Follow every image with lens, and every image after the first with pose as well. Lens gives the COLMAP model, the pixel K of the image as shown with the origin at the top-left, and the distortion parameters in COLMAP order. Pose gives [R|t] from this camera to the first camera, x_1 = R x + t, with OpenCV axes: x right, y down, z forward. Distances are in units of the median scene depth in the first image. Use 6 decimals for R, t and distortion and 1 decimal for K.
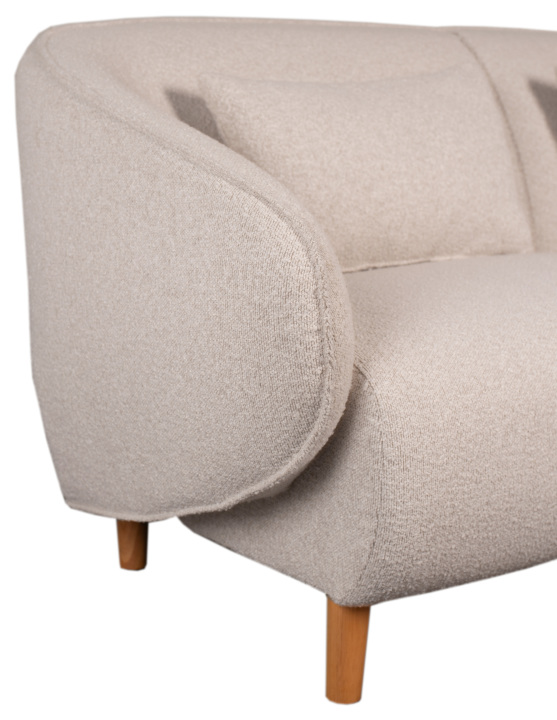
lens RADIAL K [[1408.7, 0, 278.5], [0, 1408.7, 360.0], [0, 0, 1]] dist [-0.234459, -0.036508]
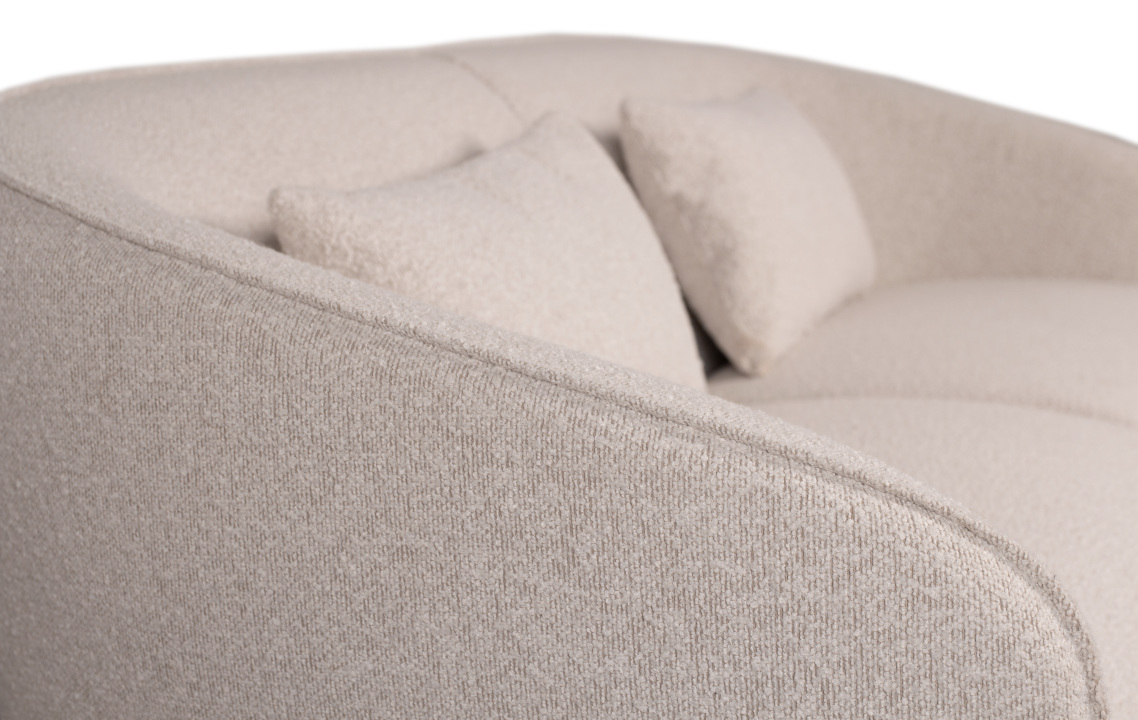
lens RADIAL K [[1714.5, 0, 569.0], [0, 1714.5, 360.0], [0, 0, 1]] dist [-0.040646, 0.000084]
pose [[0.856425, -0.149654, 0.494104, -0.312128], [0.161941, 0.986634, 0.018142, -0.157373], [-0.490215, 0.064478, 0.869213, 0.471385]]
